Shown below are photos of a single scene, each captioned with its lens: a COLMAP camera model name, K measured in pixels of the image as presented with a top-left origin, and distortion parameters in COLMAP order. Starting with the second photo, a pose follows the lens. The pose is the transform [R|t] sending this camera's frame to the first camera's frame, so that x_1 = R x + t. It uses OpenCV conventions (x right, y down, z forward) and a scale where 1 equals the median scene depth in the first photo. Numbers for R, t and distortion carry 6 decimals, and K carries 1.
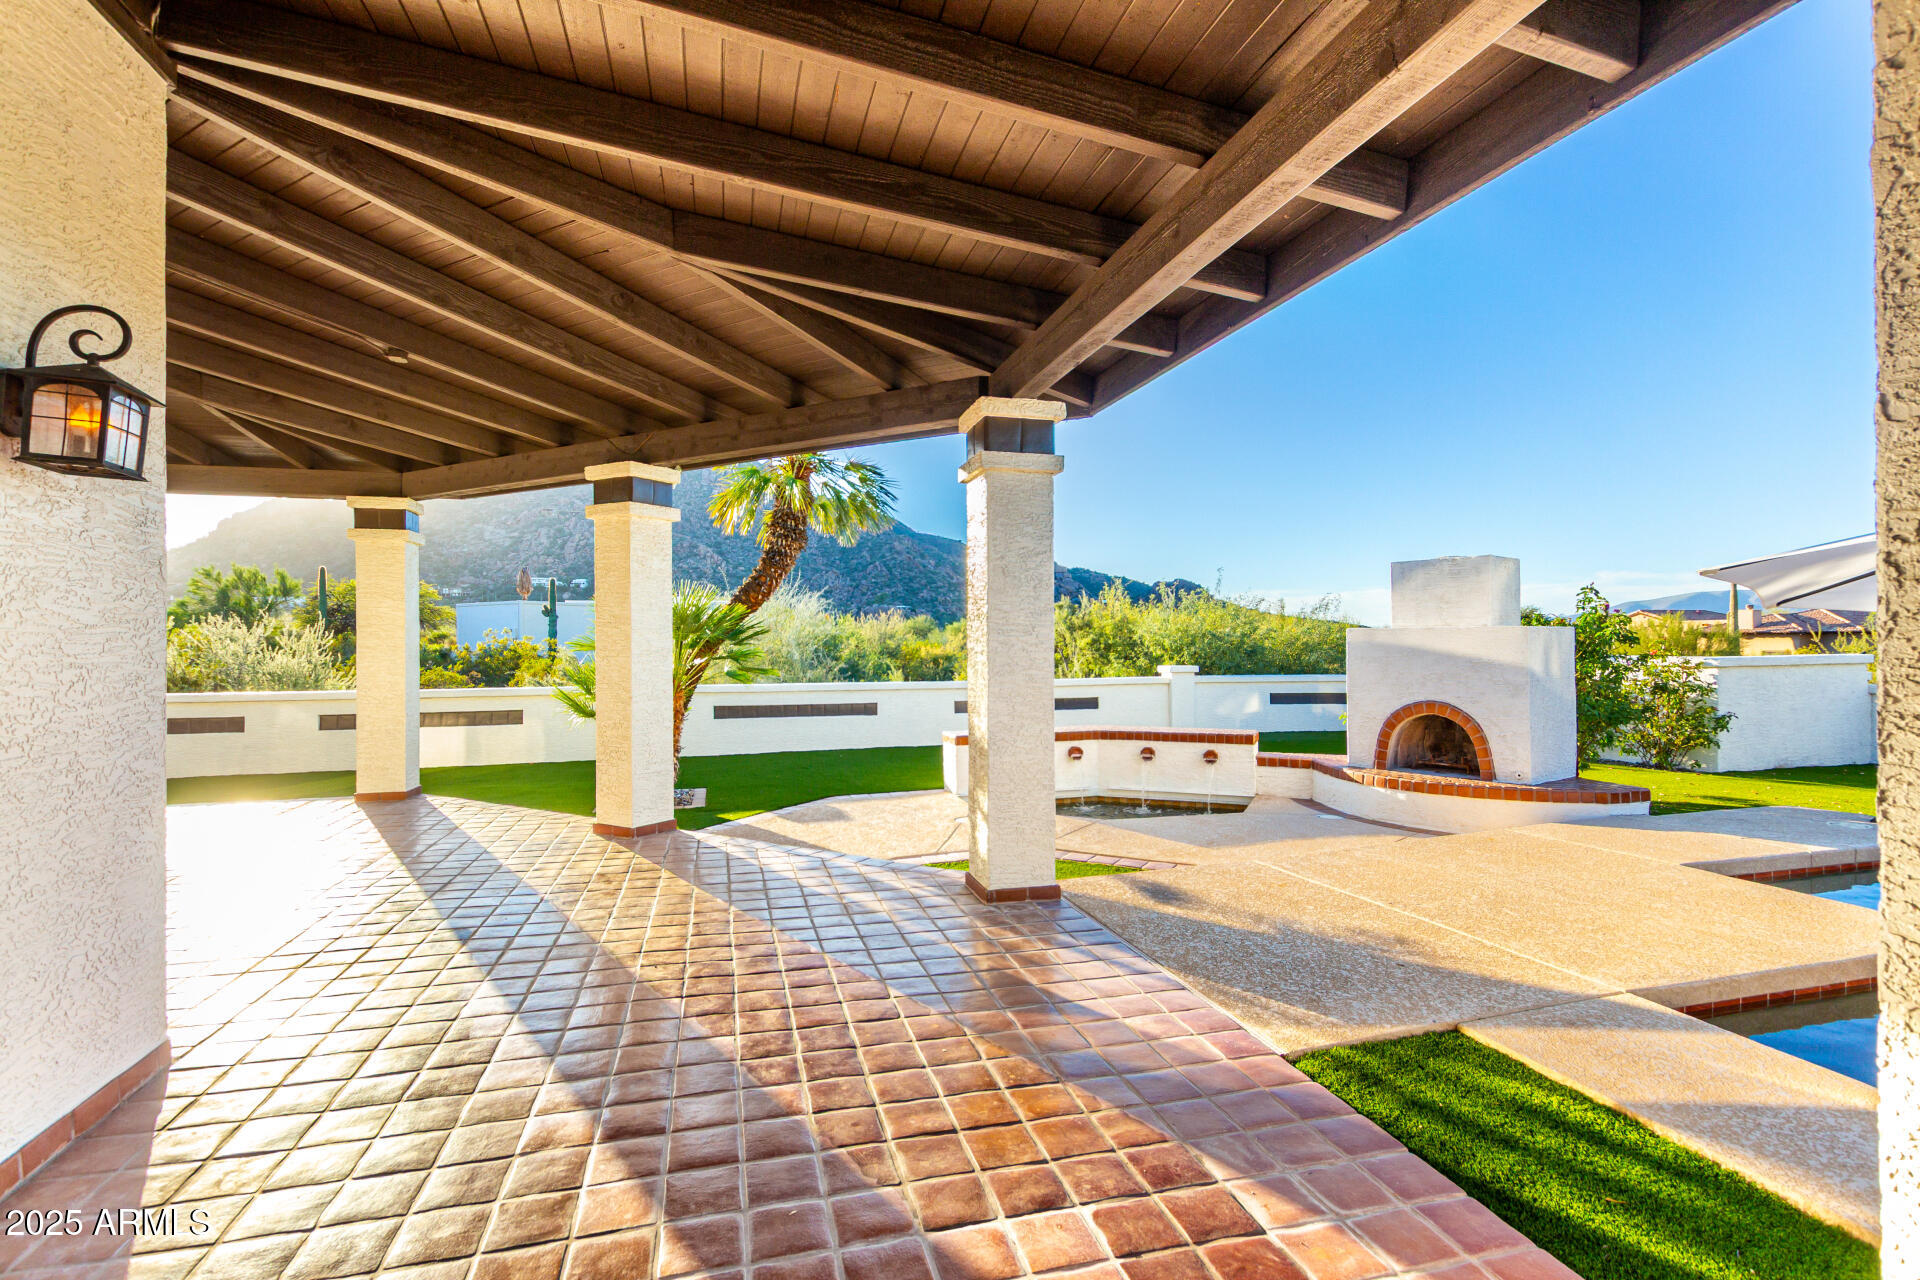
lens RADIAL K [[886.8, 0, 954.6], [0, 886.8, 644.1], [0, 0, 1]] dist [0.006442, -0.000524]
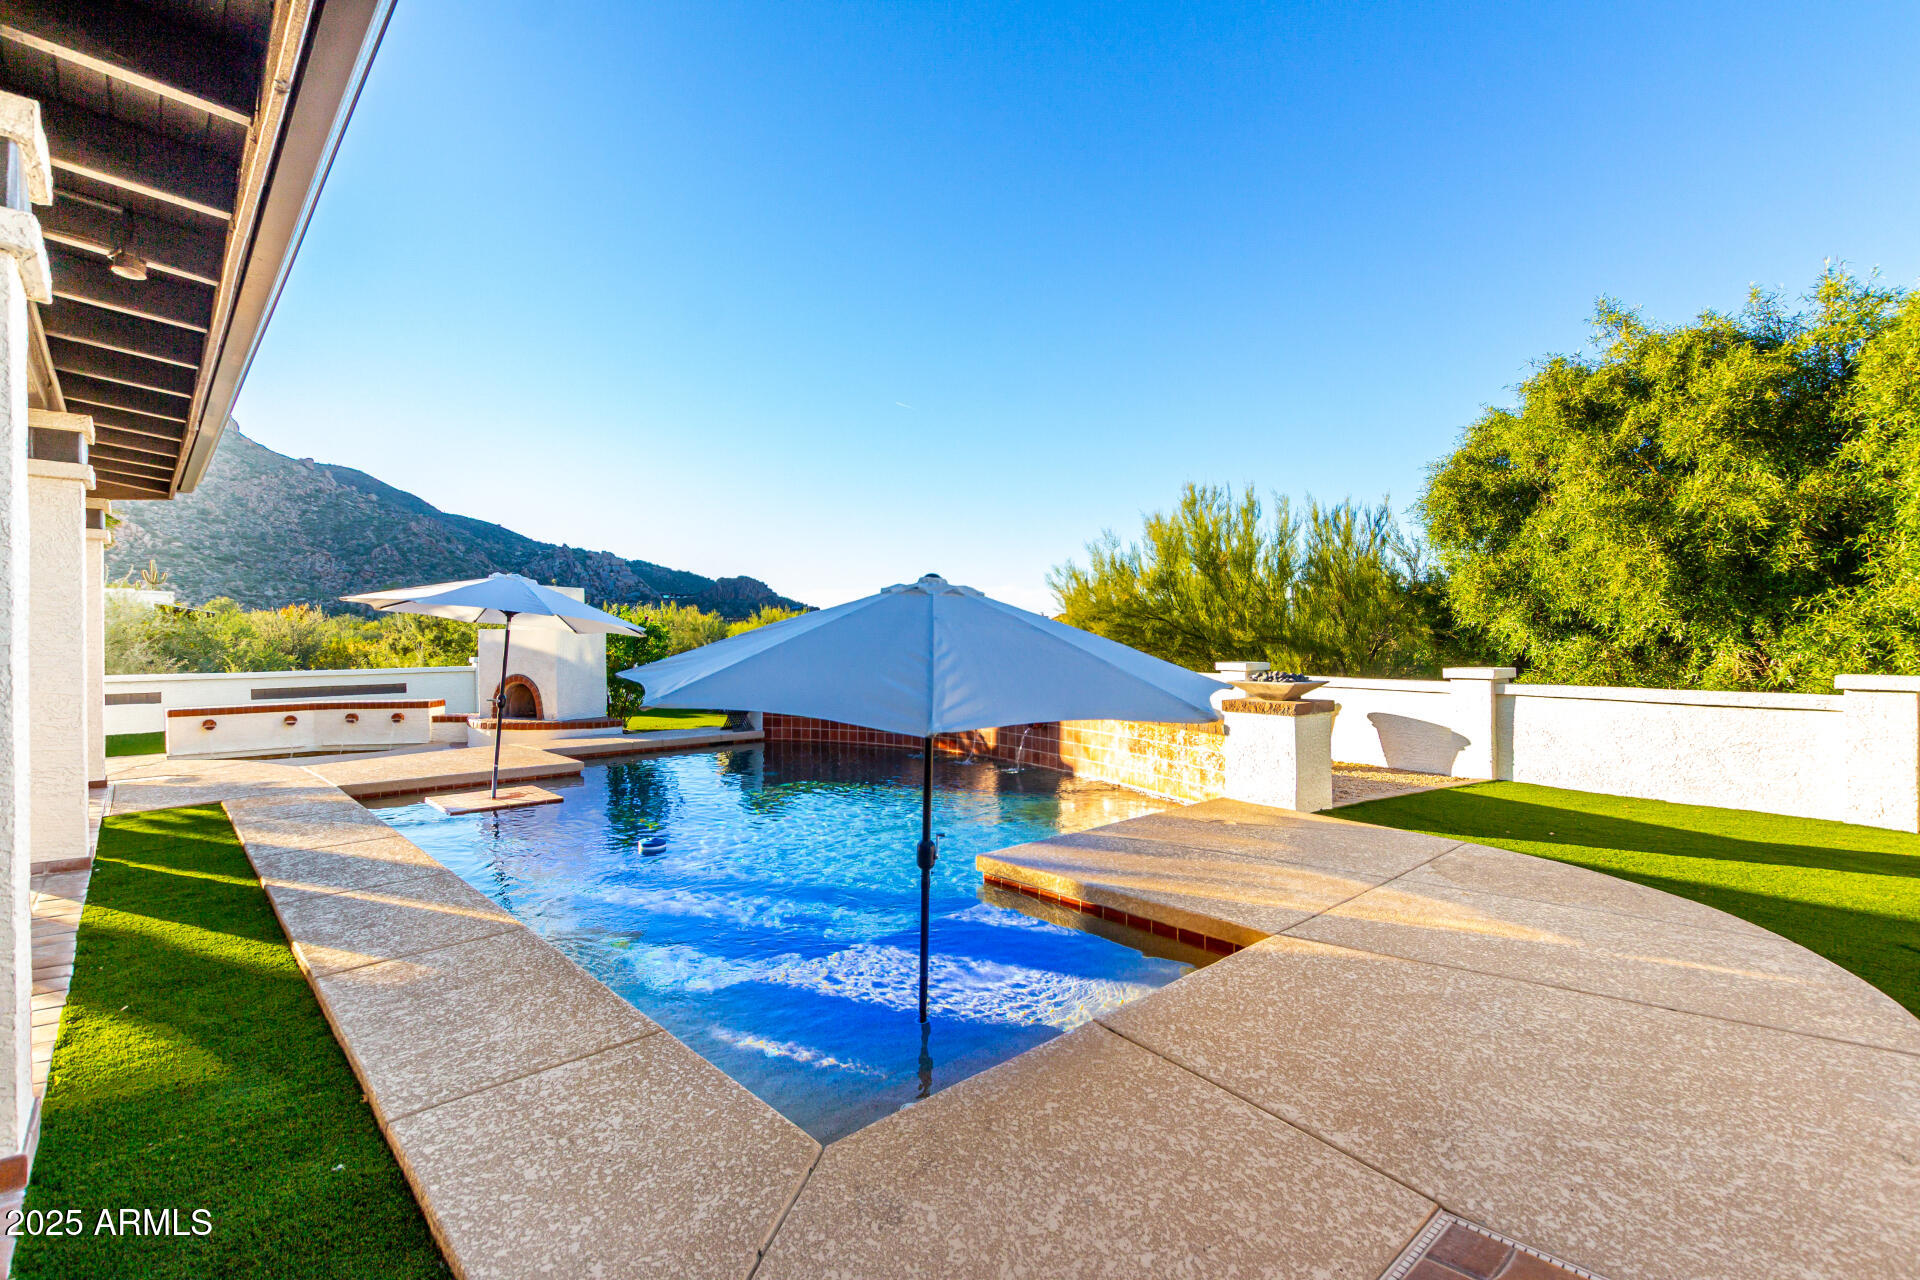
lens RADIAL K [[886.8, 0, 954.6], [0, 886.8, 644.1], [0, 0, 1]] dist [0.006442, -0.000524]
pose [[0.886789, -0.003769, 0.462160, 0.508052], [0.002052, 0.999989, 0.004218, 0.003984], [-0.462170, -0.002792, 0.886787, -0.835504]]
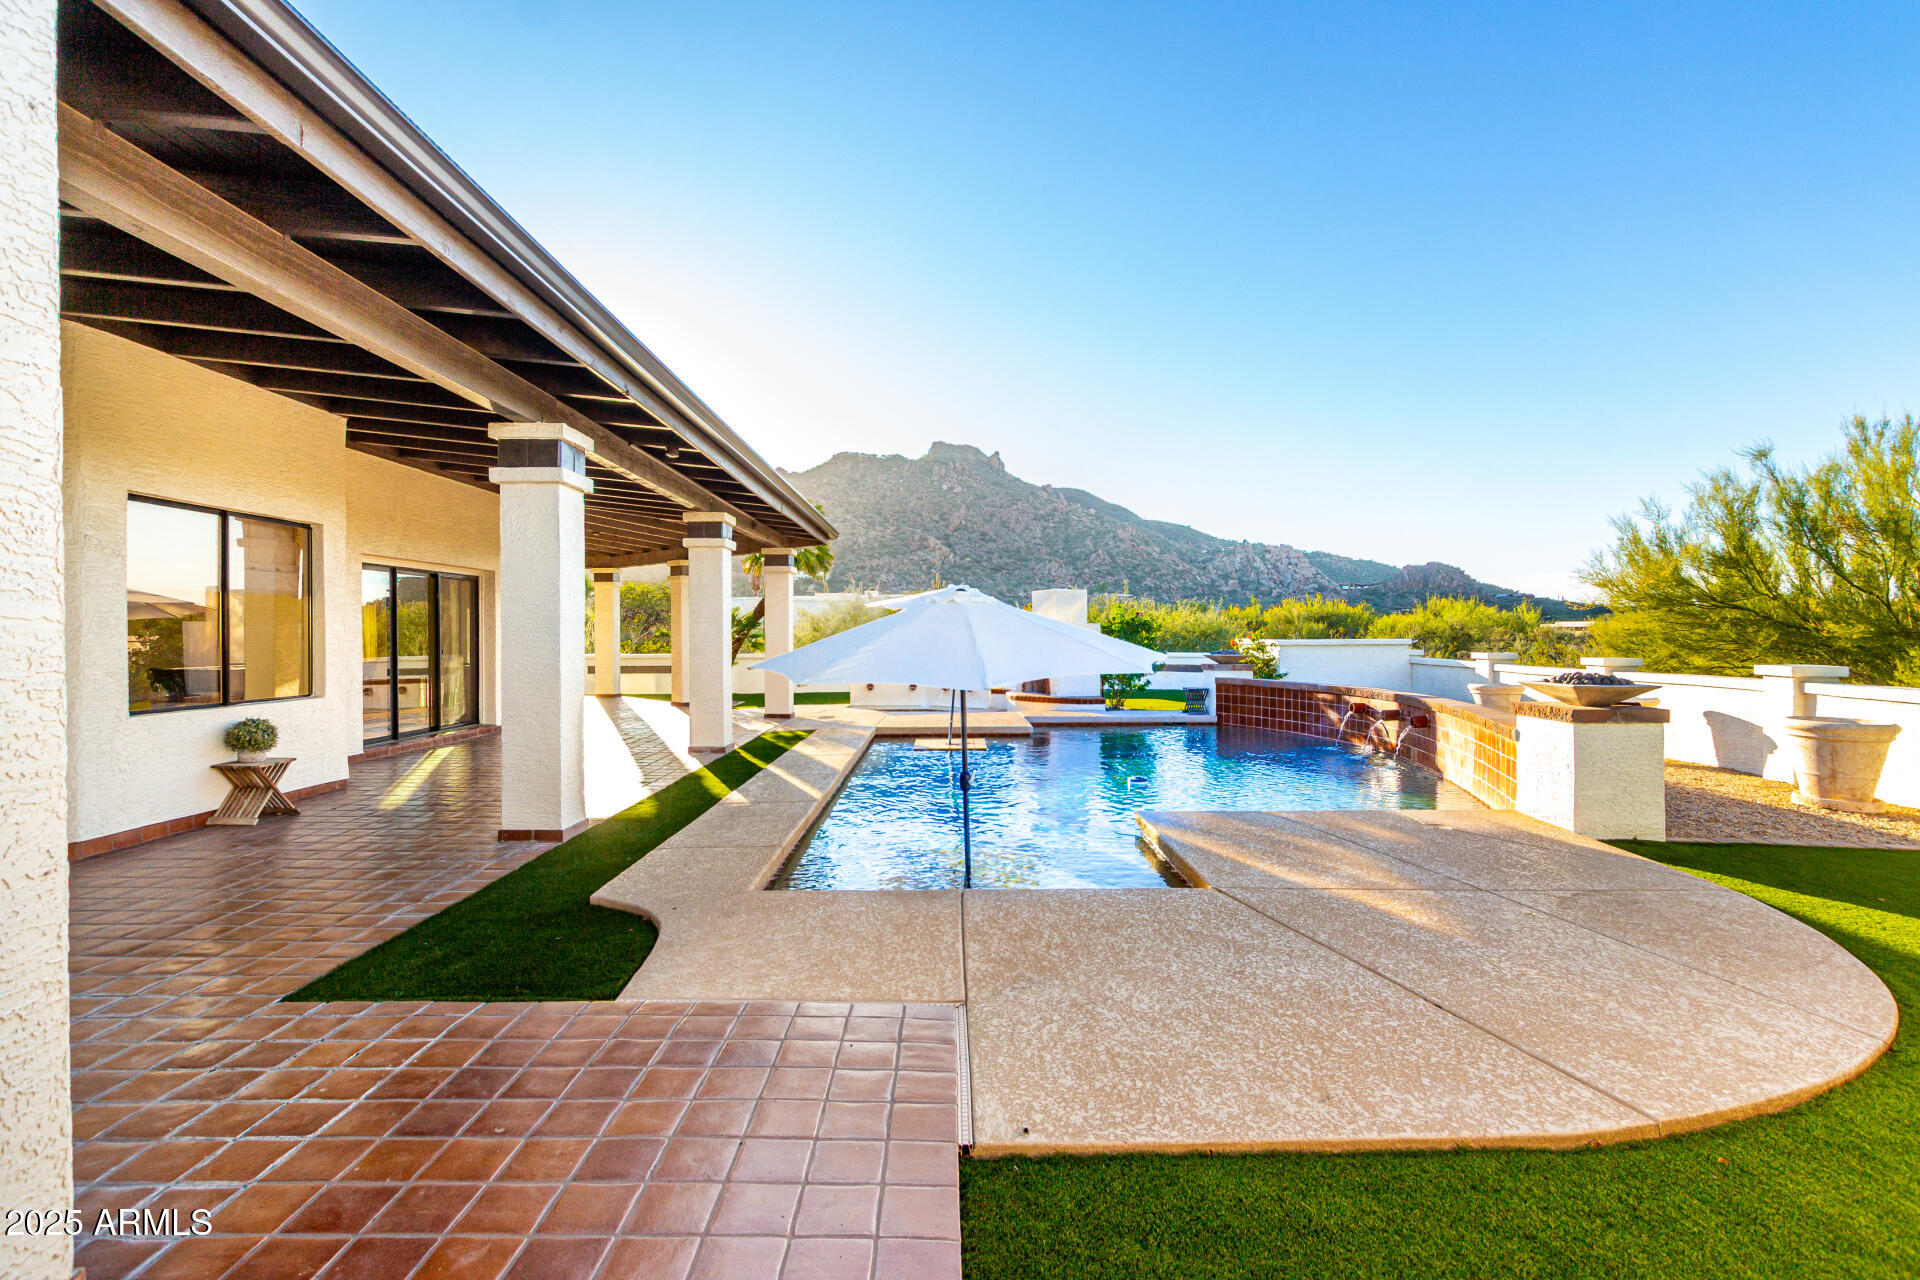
lens RADIAL K [[879.4, 0, 954.7], [0, 879.4, 643.0], [0, 0, 1]] dist [0.001395, -0.000122]
pose [[0.968345, 0.005548, -0.249554, 0.875863], [-0.002530, 0.999920, 0.012413, 0.002403], [0.249603, -0.011389, 0.968281, -1.074050]]
